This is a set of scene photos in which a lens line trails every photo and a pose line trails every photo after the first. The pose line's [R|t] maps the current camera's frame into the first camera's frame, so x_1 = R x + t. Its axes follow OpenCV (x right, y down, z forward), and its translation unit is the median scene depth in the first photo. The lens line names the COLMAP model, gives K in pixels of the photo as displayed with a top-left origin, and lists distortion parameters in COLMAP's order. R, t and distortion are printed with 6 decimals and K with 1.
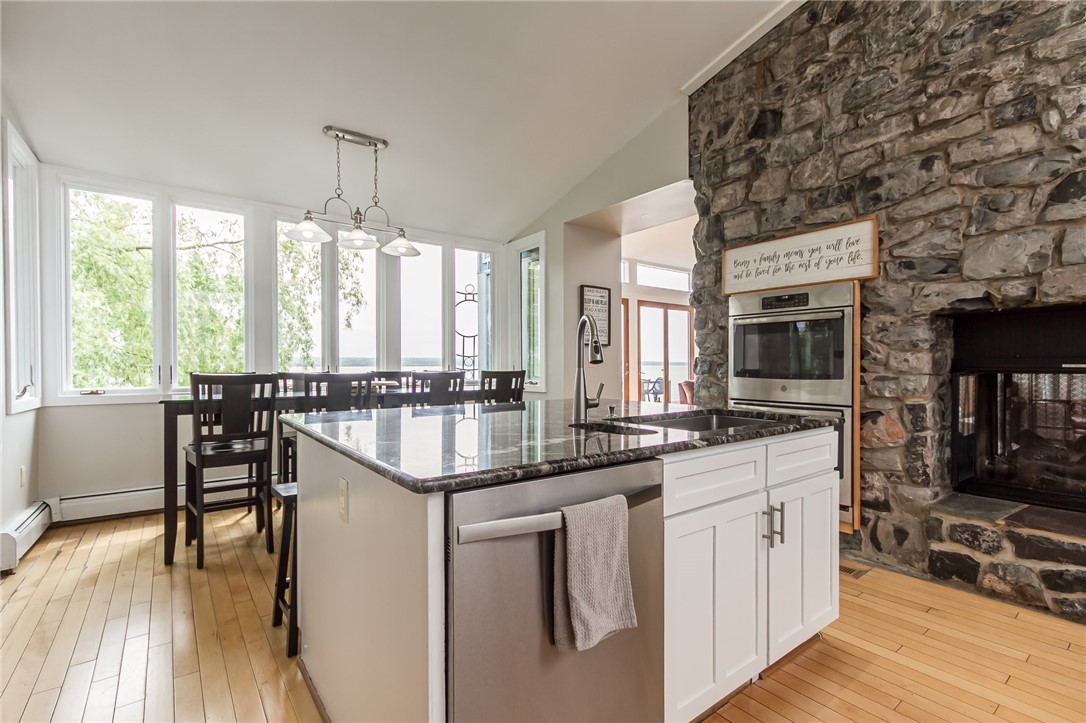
lens RADIAL K [[492.8, 0, 554.4], [0, 492.8, 367.7], [0, 0, 1]] dist [0.002066, -0.000855]
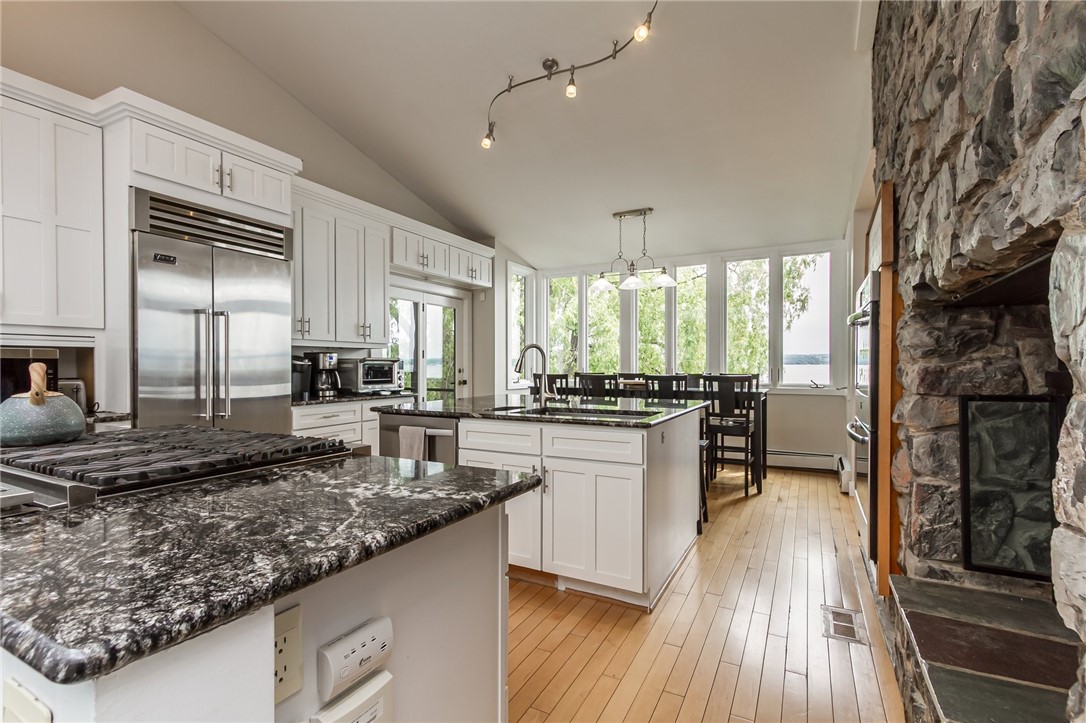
lens RADIAL K [[492.8, 0, 554.4], [0, 492.8, 367.7], [0, 0, 1]] dist [0.002066, -0.000855]
pose [[0.423407, 0.009938, -0.905885, 0.948362], [-0.004876, 0.999950, 0.008691, -0.022702], [0.905926, 0.000738, 0.423435, 0.193102]]
